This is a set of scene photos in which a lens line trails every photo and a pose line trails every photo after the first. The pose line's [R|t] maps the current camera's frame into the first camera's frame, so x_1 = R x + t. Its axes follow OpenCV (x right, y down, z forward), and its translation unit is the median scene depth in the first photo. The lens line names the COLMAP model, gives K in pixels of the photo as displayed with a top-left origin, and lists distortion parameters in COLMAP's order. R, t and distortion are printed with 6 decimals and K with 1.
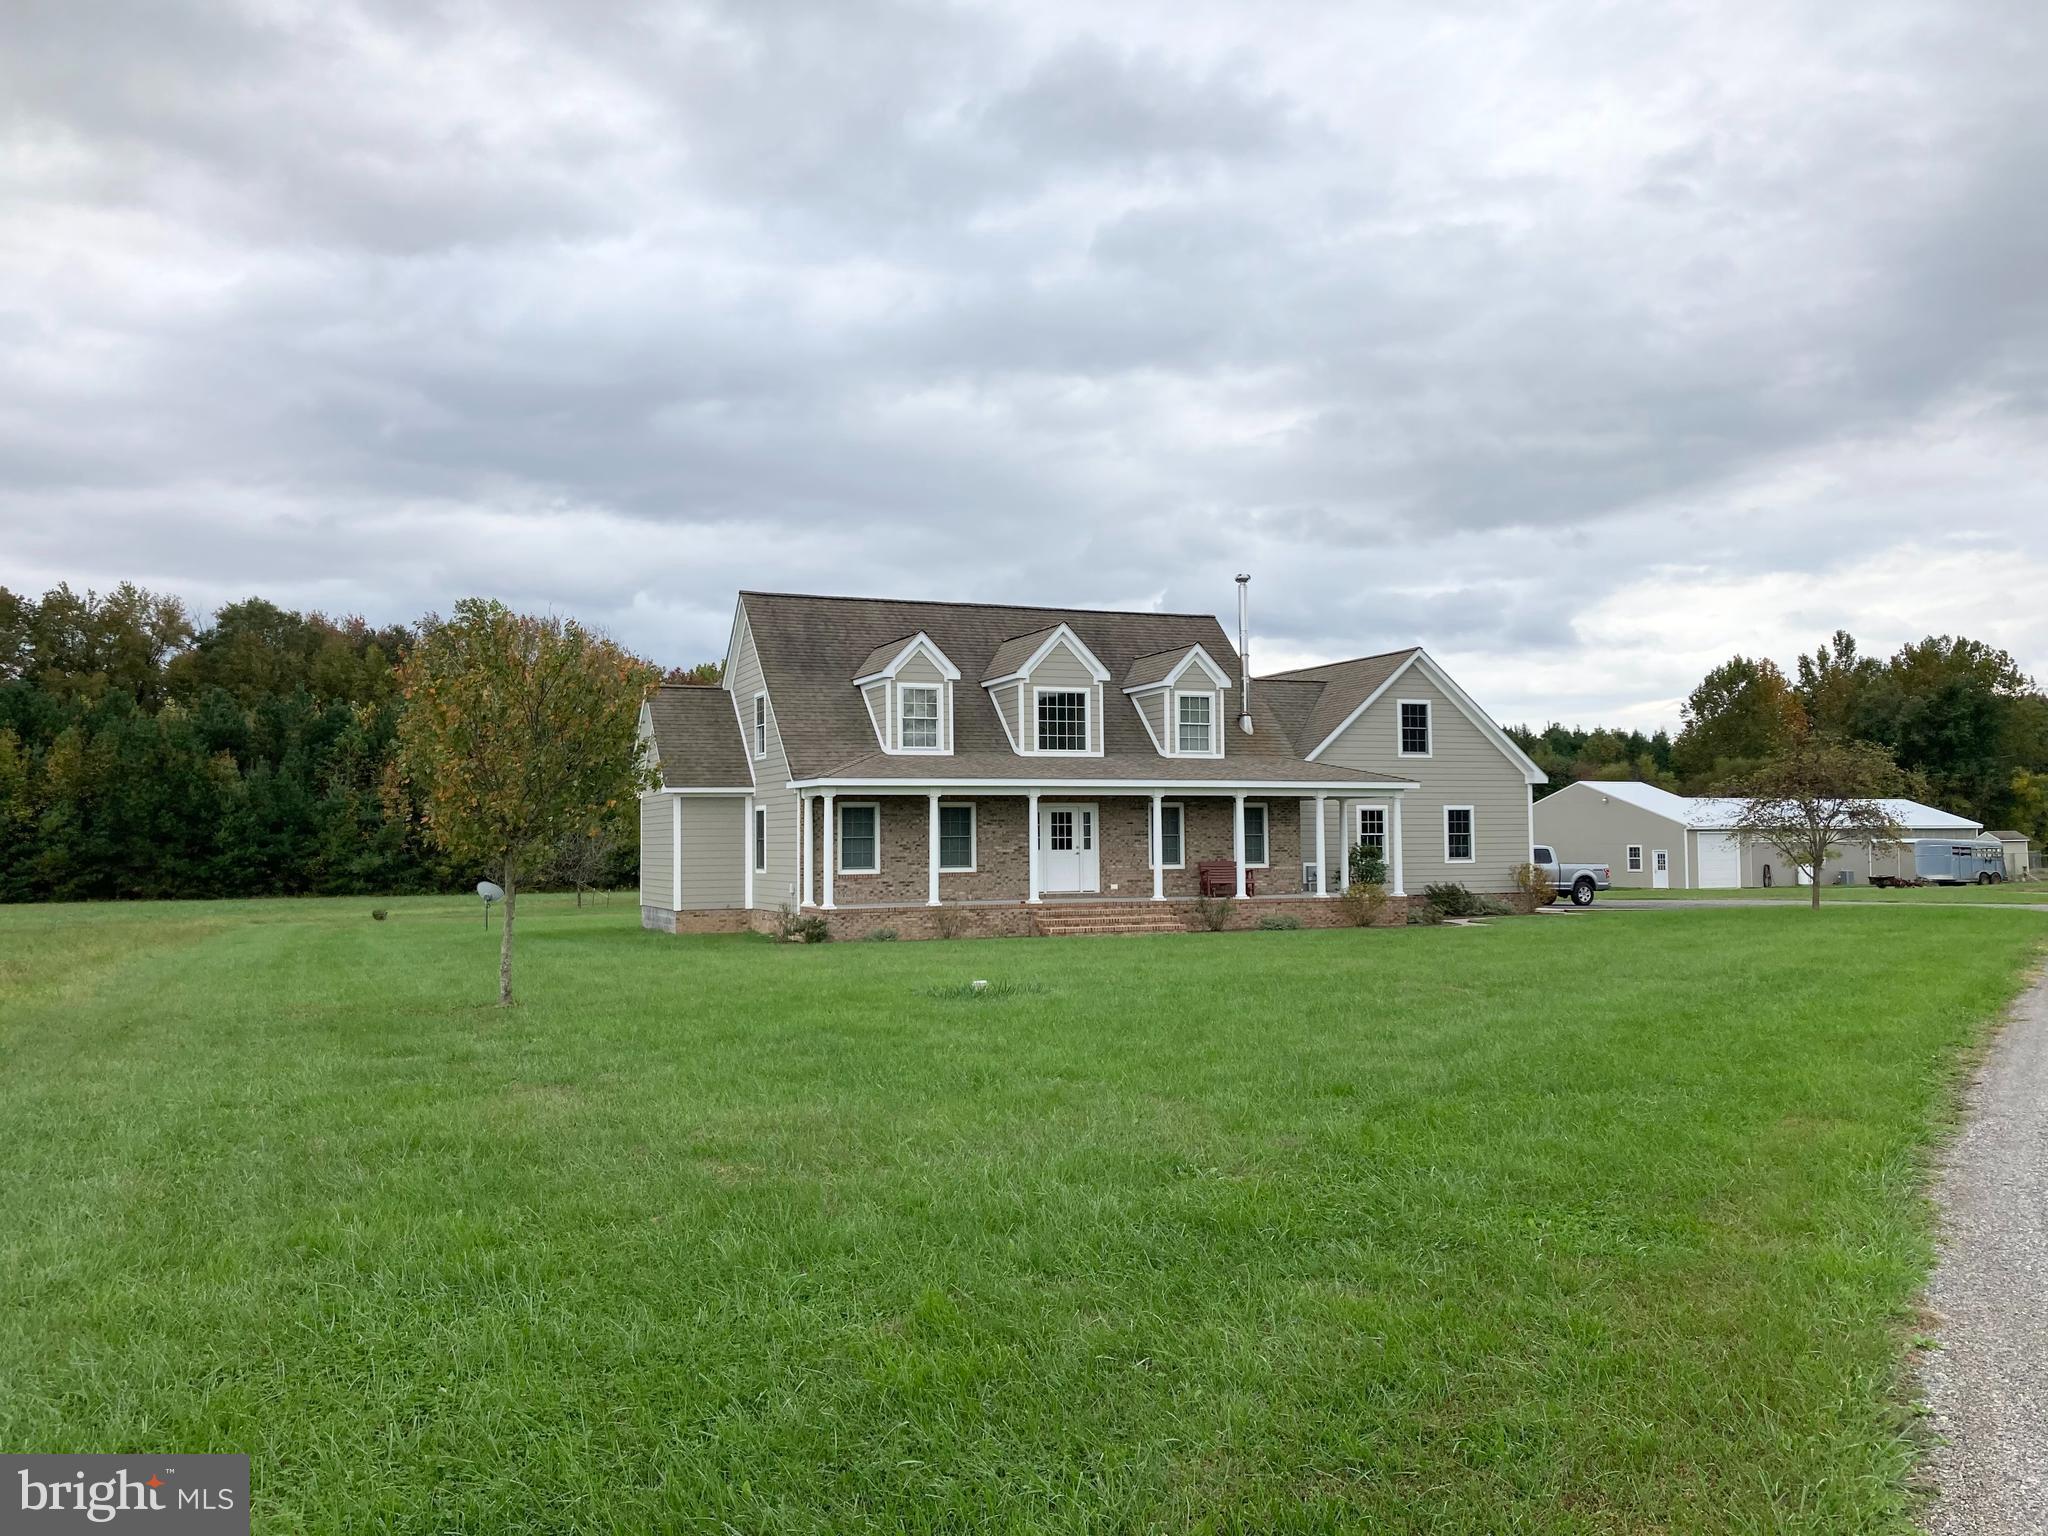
lens RADIAL K [[1668.1, 0, 1024.0], [0, 1668.1, 768.0], [0, 0, 1]] dist [0.009905, -0.002482]
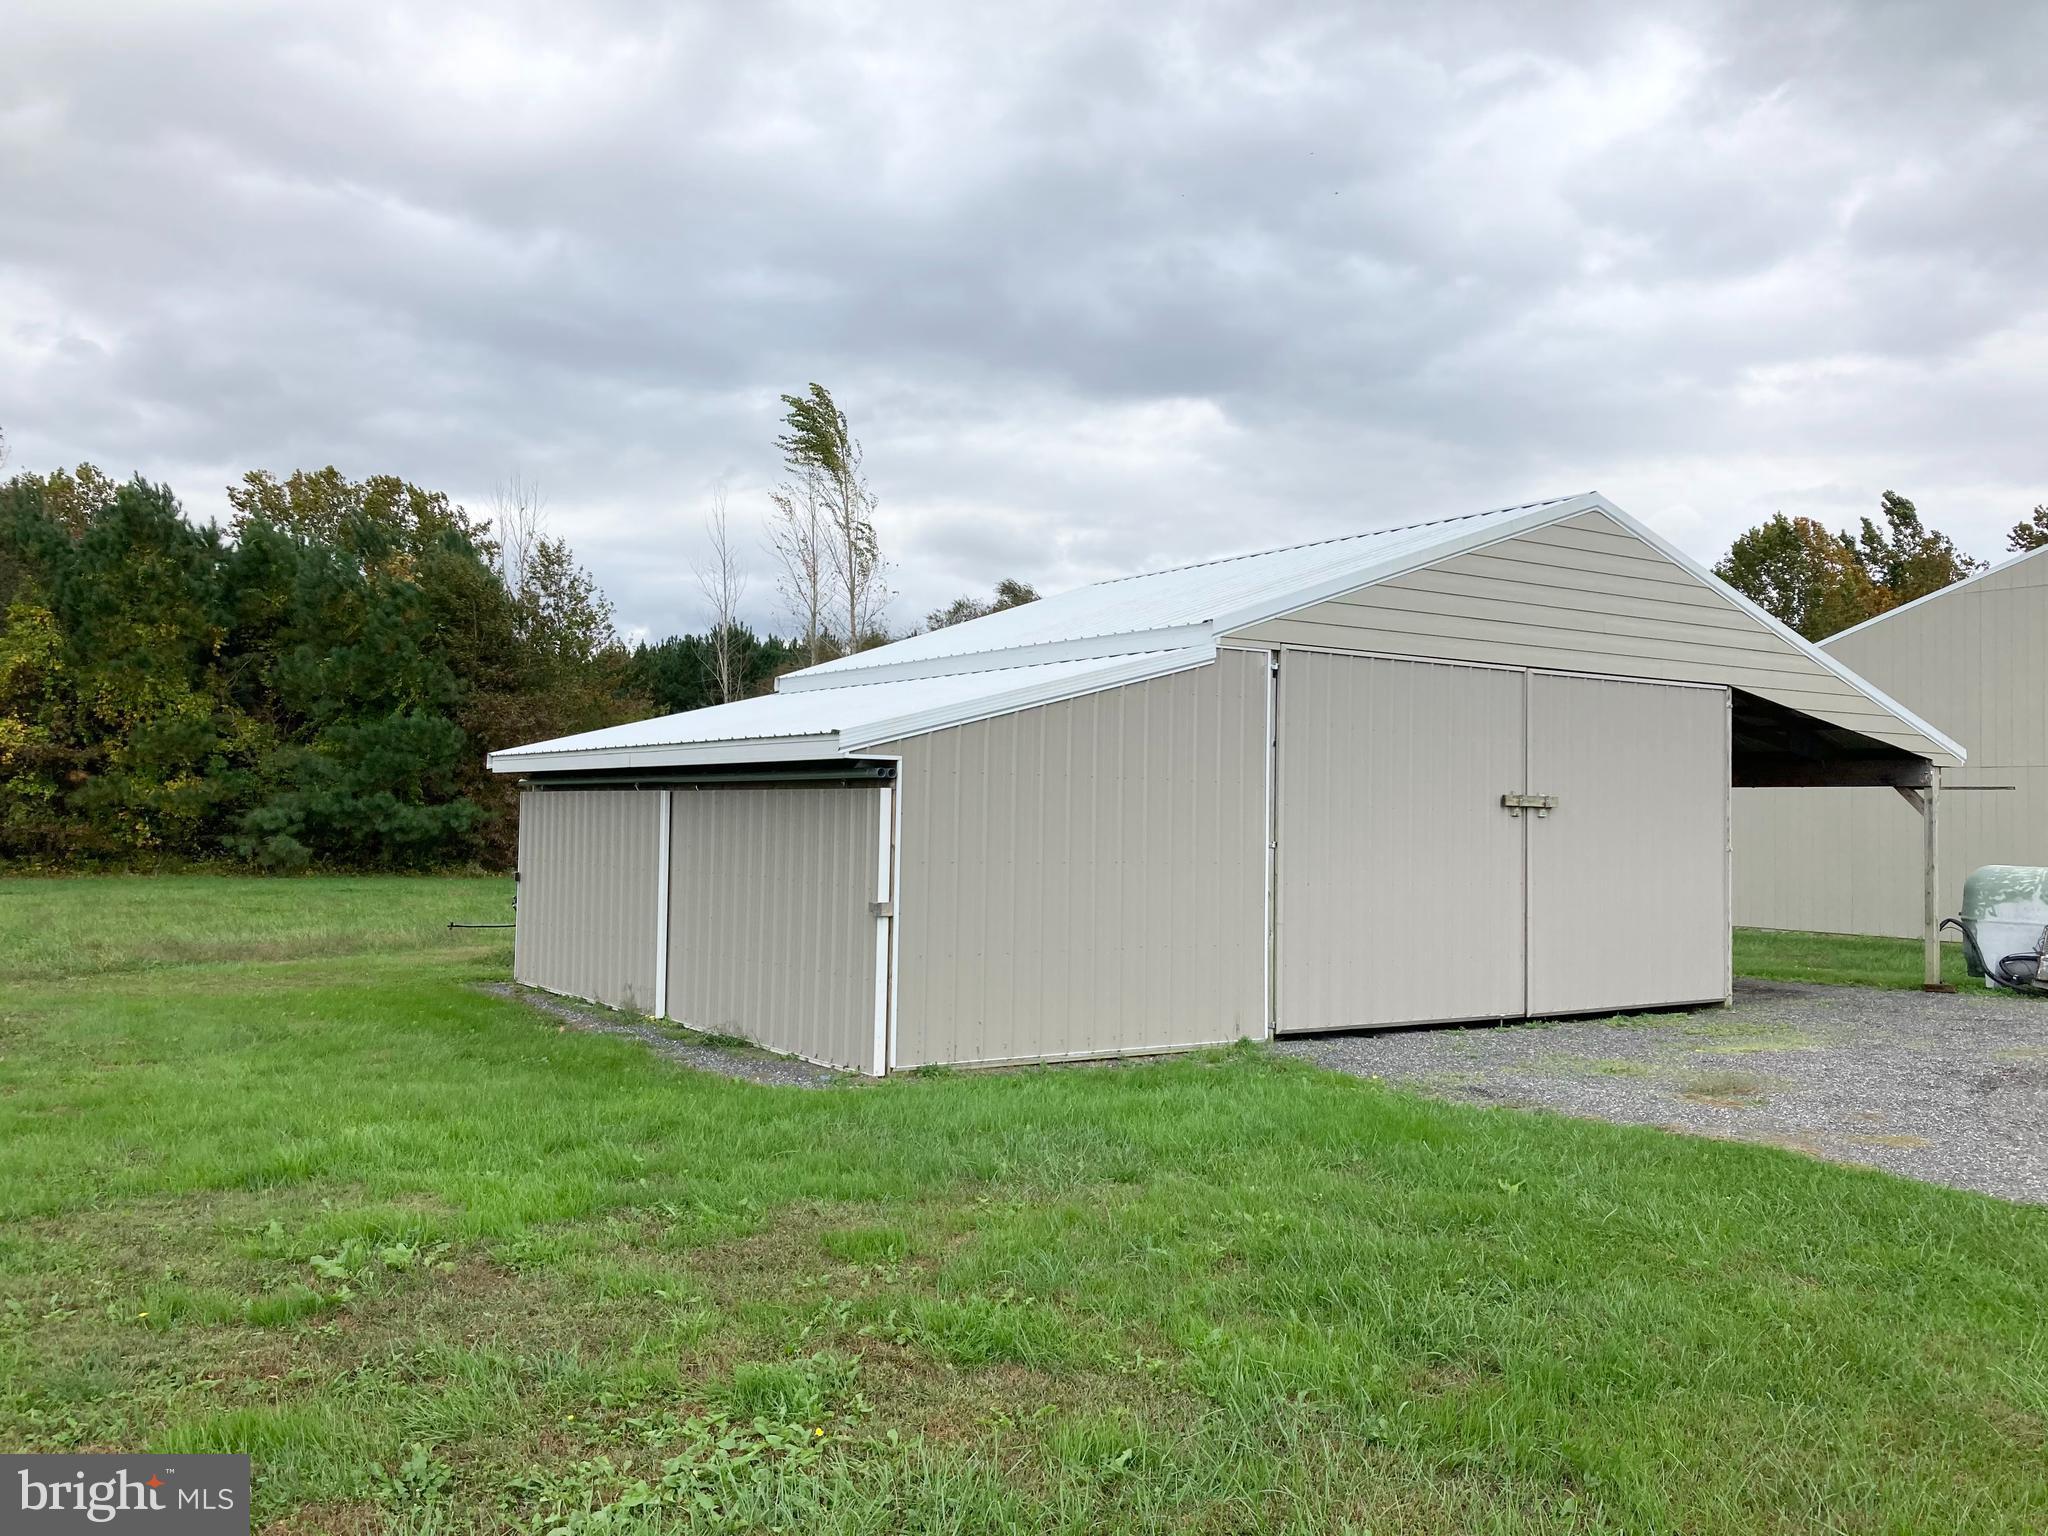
lens RADIAL K [[1668.1, 0, 1024.0], [0, 1668.1, 768.0], [0, 0, 1]] dist [0.009905, -0.002482]
pose [[0.993245, 0.028065, 0.112587, 0.092189], [-0.029683, 0.999478, 0.012725, 0.025822], [-0.112171, -0.015981, 0.993560, 0.440875]]
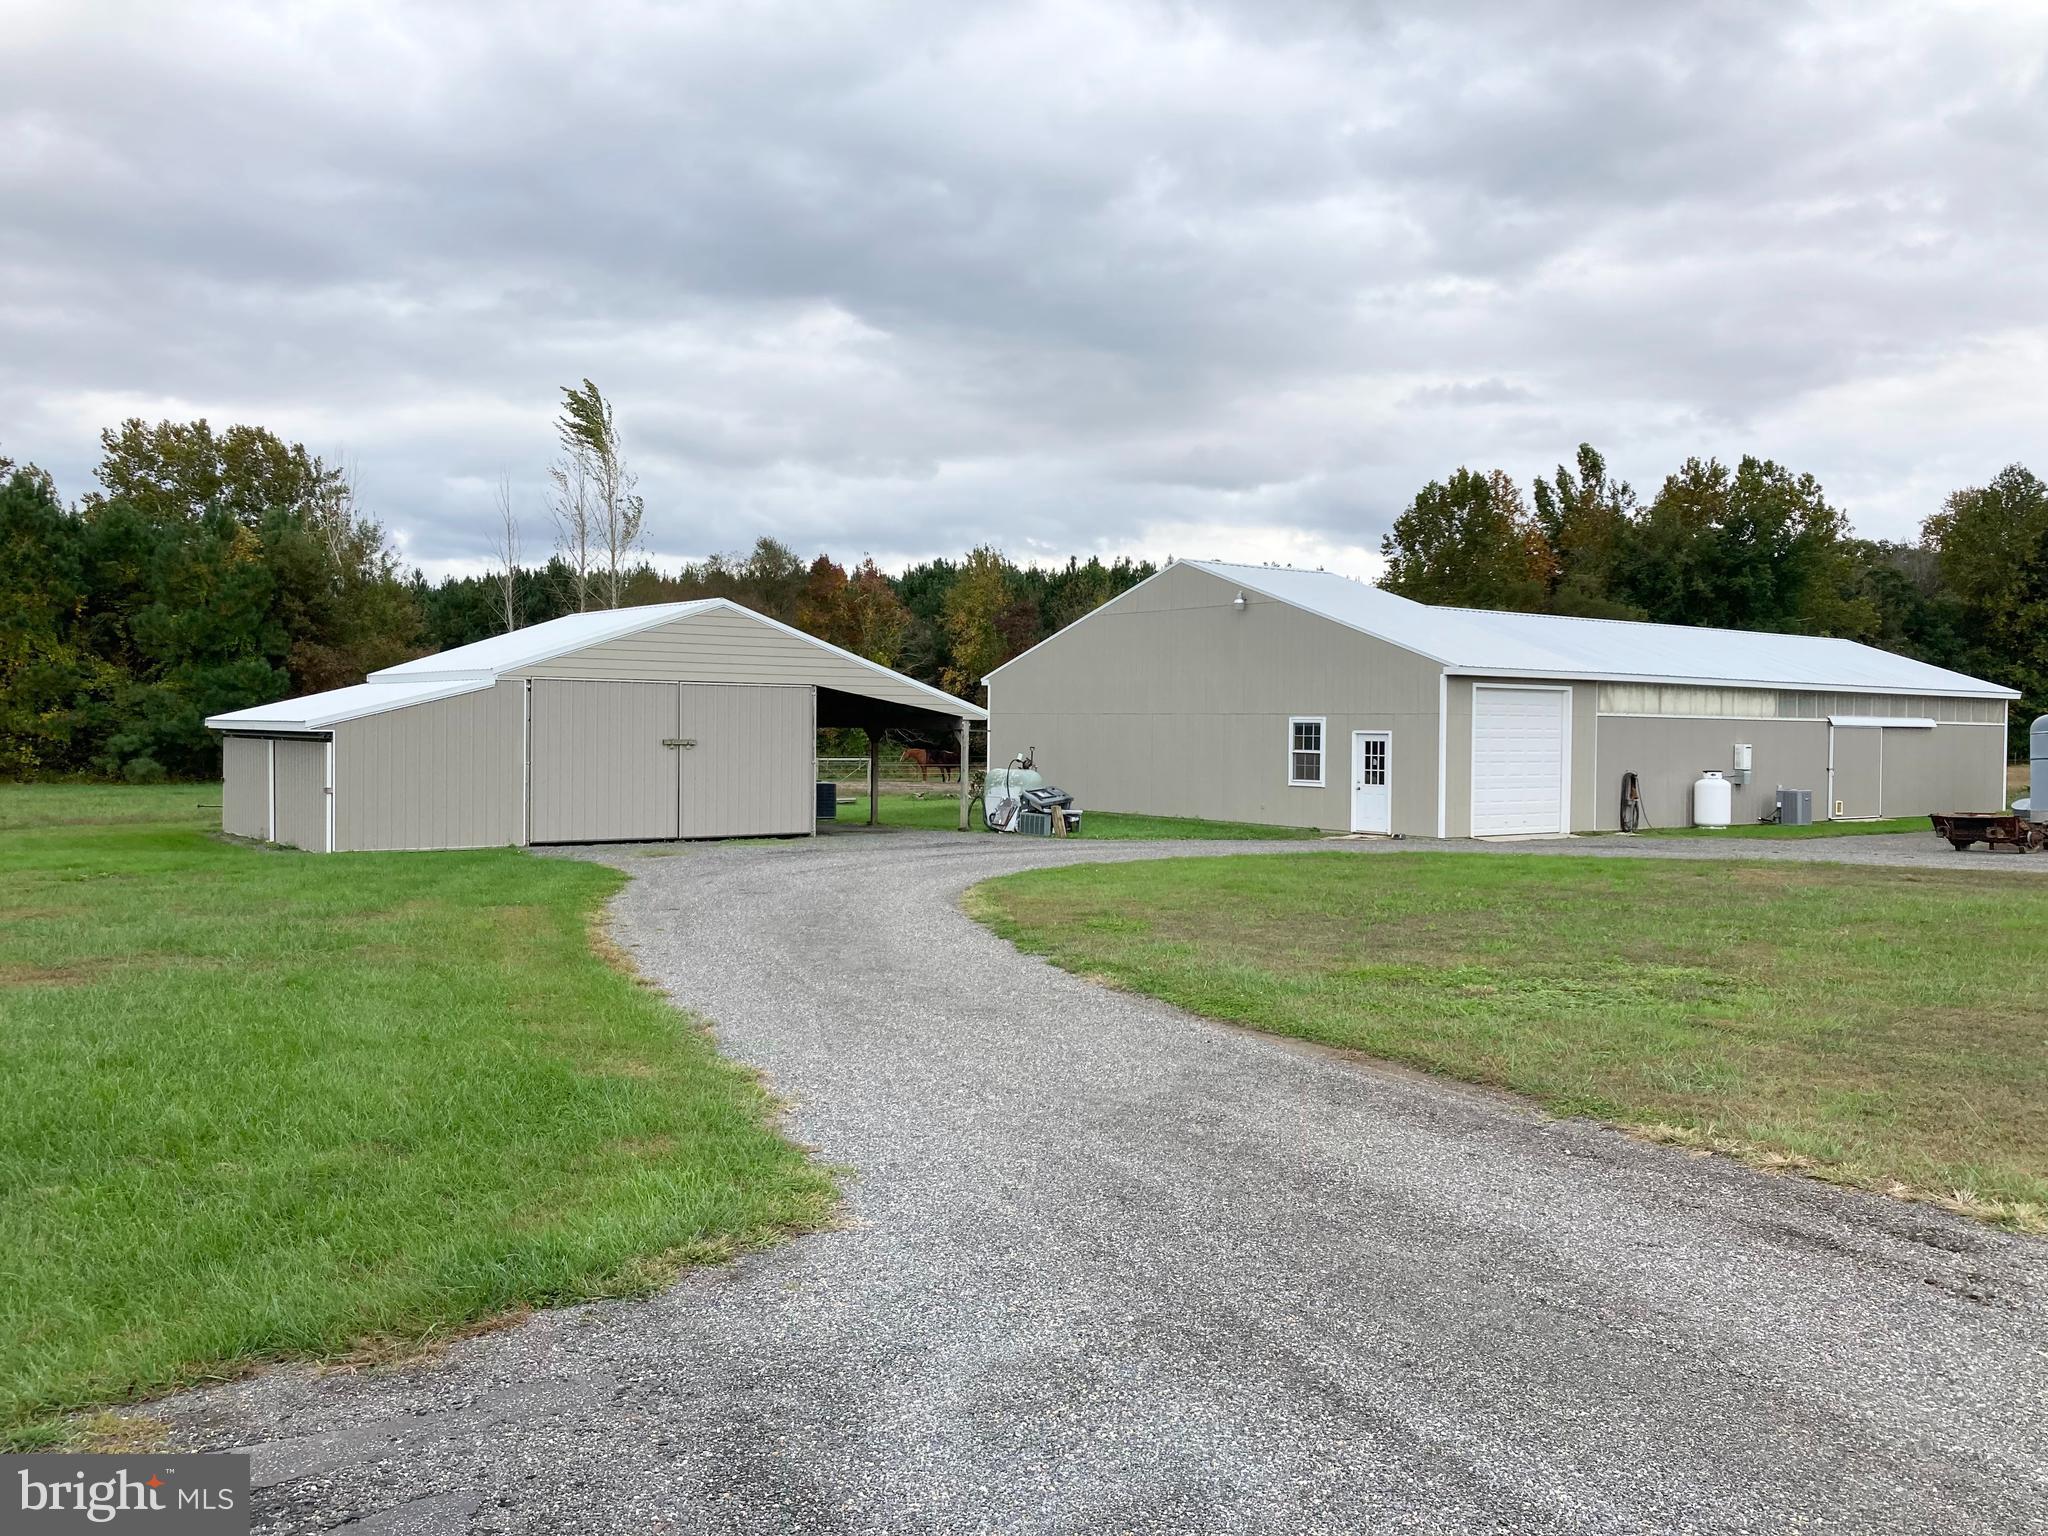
lens RADIAL K [[1652.6, 0, 1028.8], [0, 1652.6, 707.8], [0, 0, 1]] dist [0.004422, 0.007952]
pose [[0.984330, 0.020422, 0.175147, 0.128119], [-0.026186, 0.999187, 0.030666, 0.018425], [-0.174378, -0.034771, 0.984065, 0.346282]]
